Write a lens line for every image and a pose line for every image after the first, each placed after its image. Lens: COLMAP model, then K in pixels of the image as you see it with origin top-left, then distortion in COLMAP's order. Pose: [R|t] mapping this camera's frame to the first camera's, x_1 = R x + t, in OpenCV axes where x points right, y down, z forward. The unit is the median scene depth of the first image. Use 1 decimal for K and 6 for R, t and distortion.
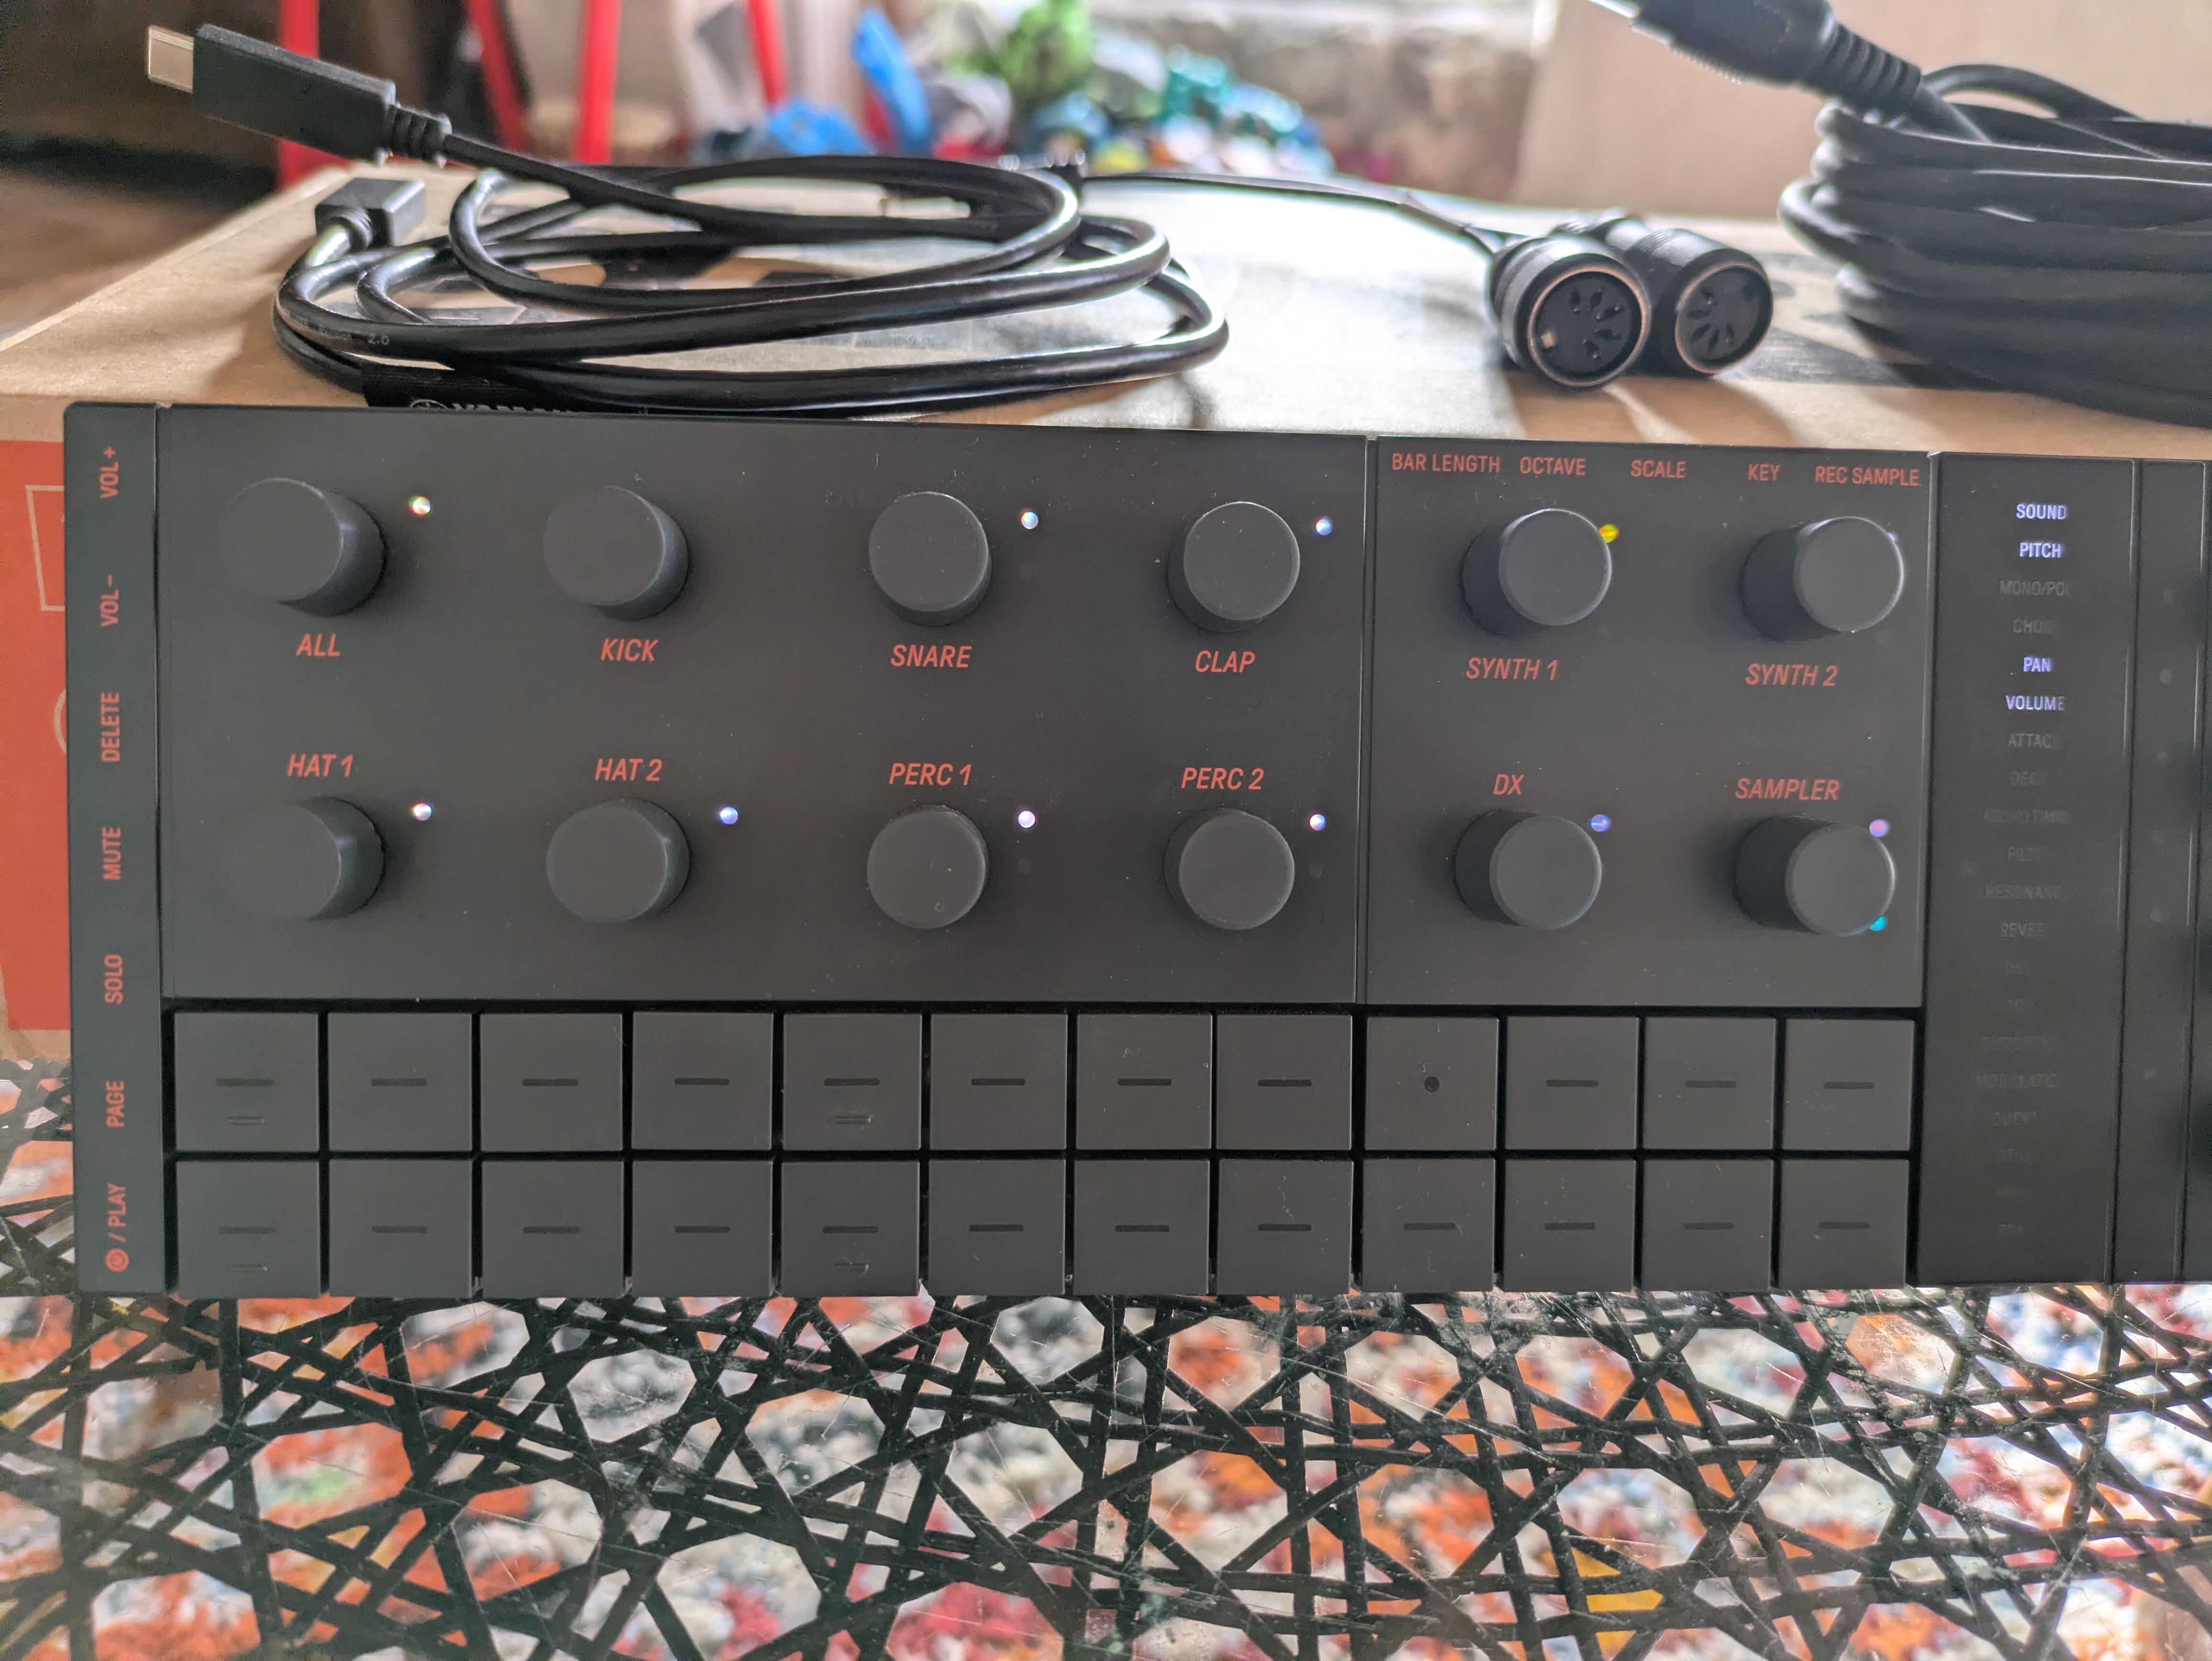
lens RADIAL K [[1601.7, 0, 1105.6], [0, 1601.7, 891.1], [0, 0, 1]] dist [-0.003735, -0.004215]
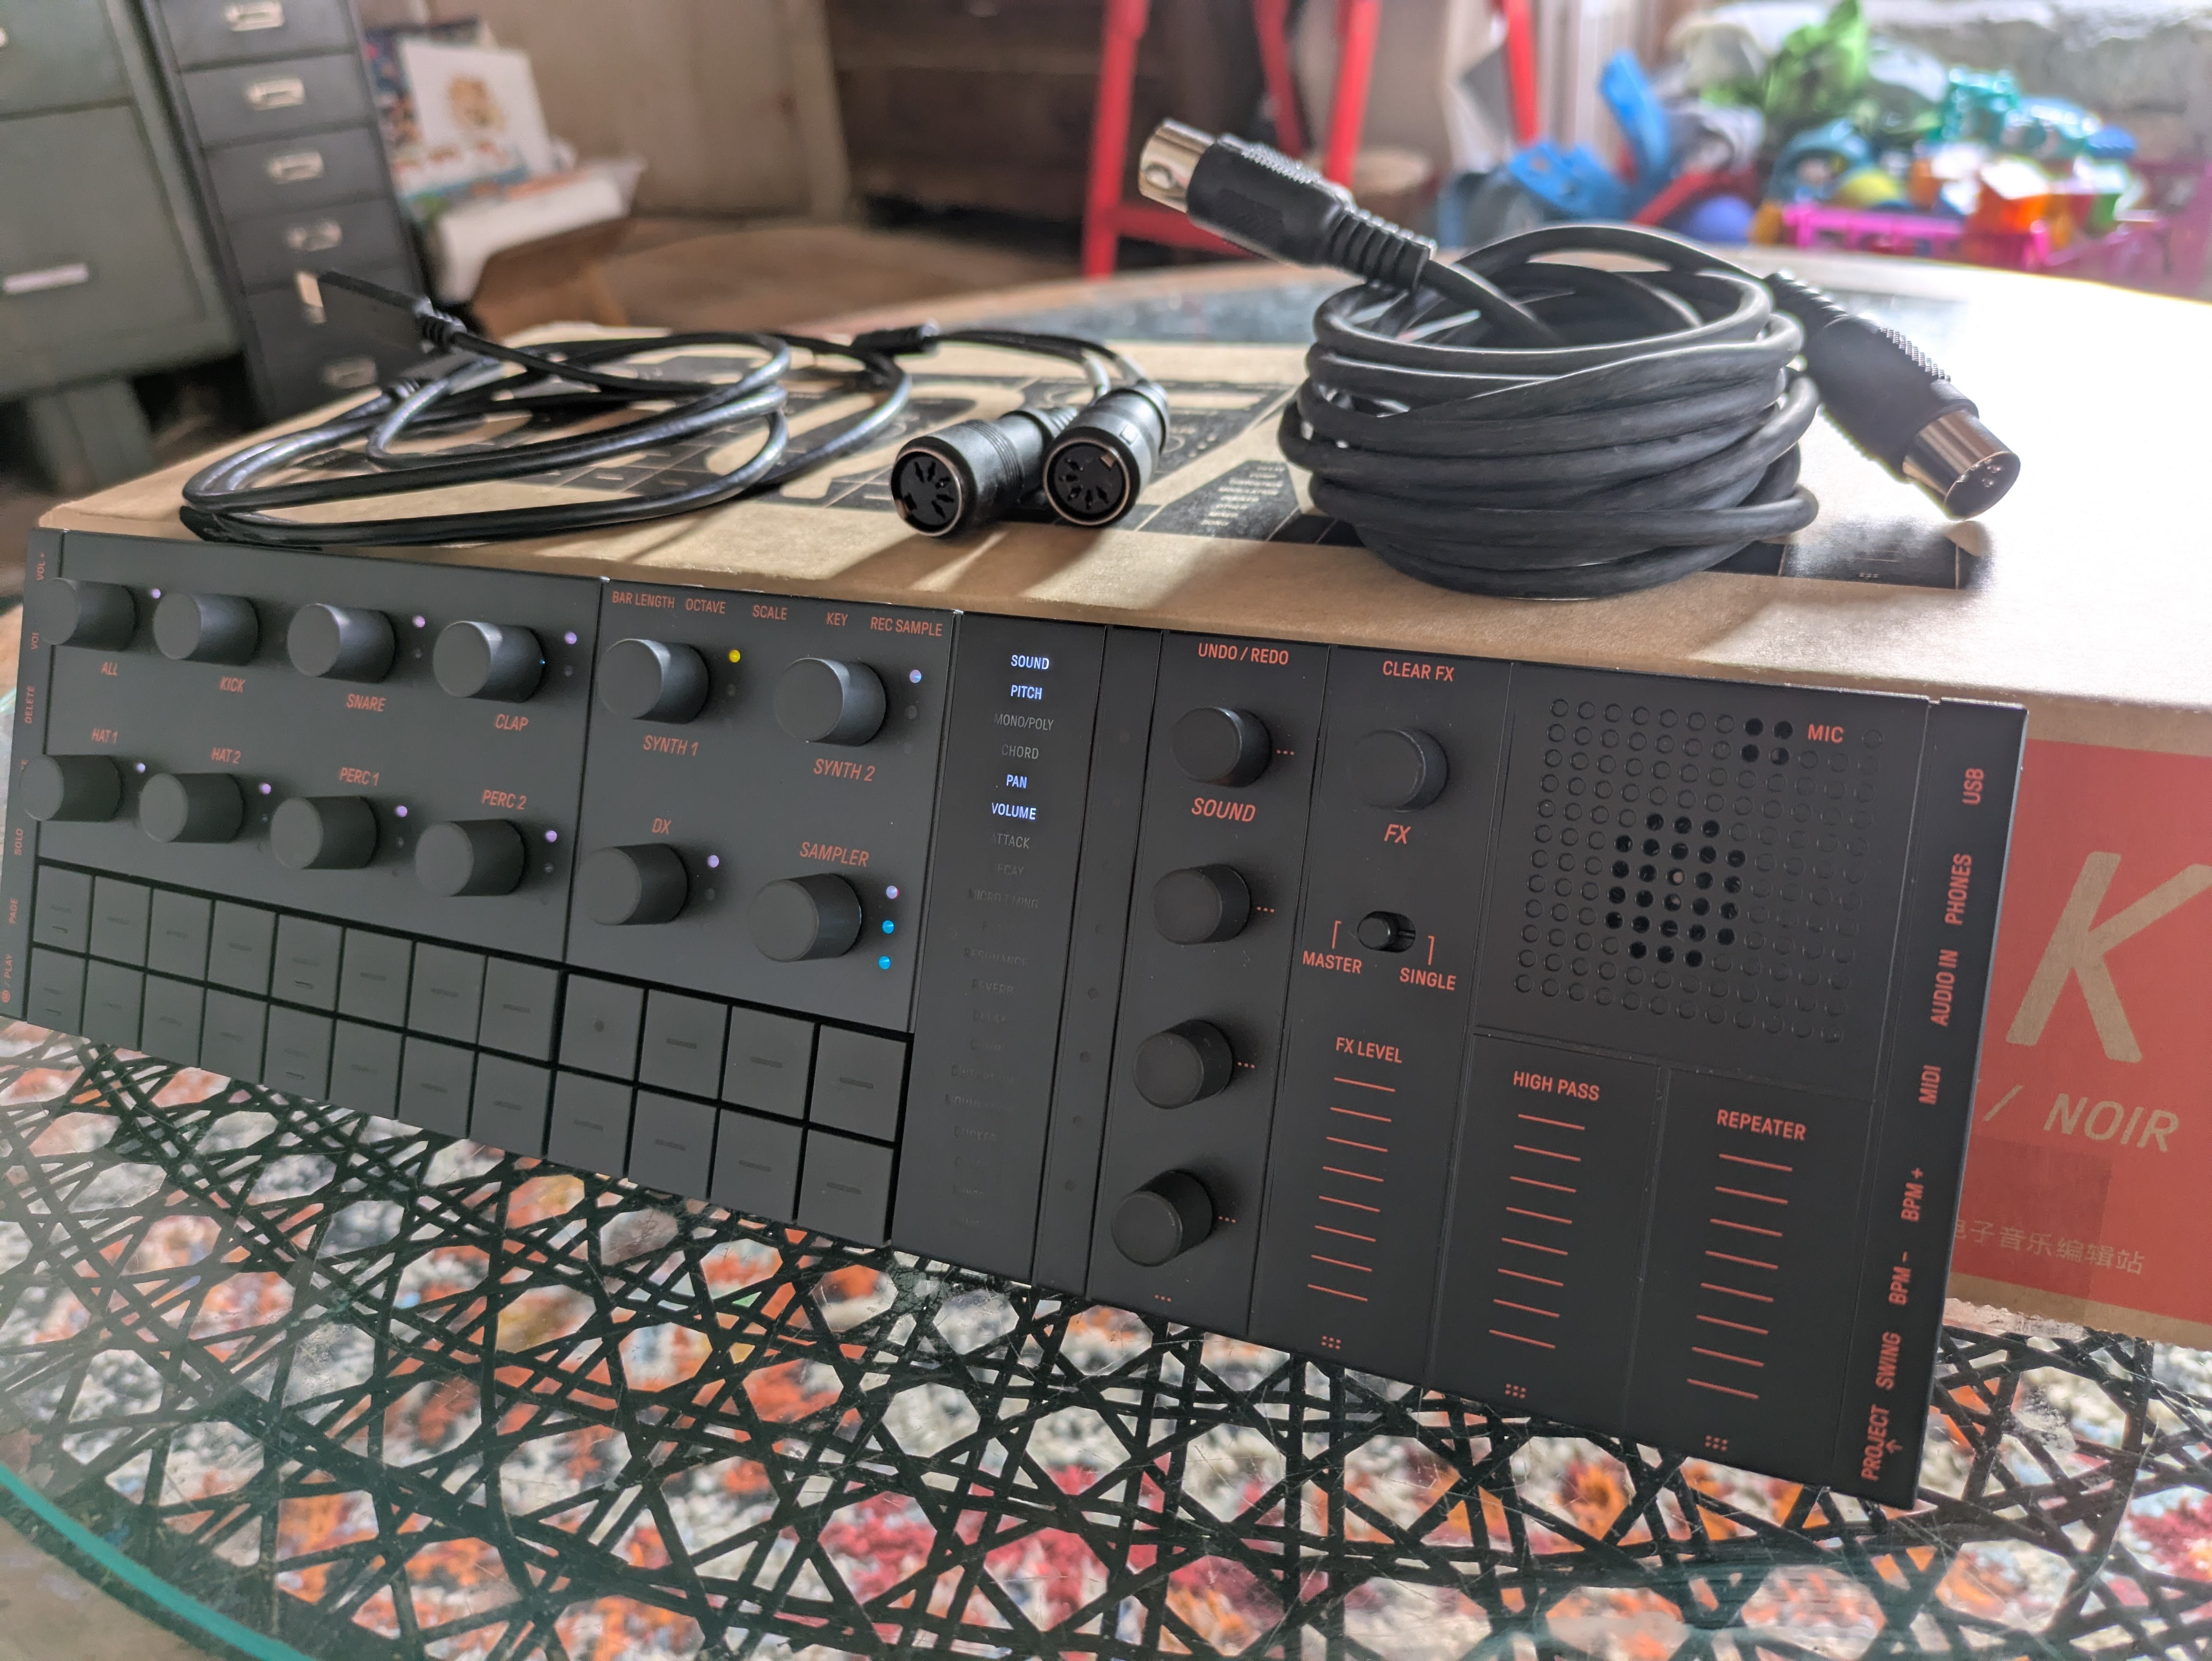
lens RADIAL K [[1649.4, 0, 1098.6], [0, 1649.4, 894.3], [0, 0, 1]] dist [0.002567, -0.001891]
pose [[0.887800, 0.133310, -0.440499, 0.420632], [-0.143913, 0.989546, 0.009422, -0.025572], [0.437150, 0.055029, 0.897704, -0.048398]]
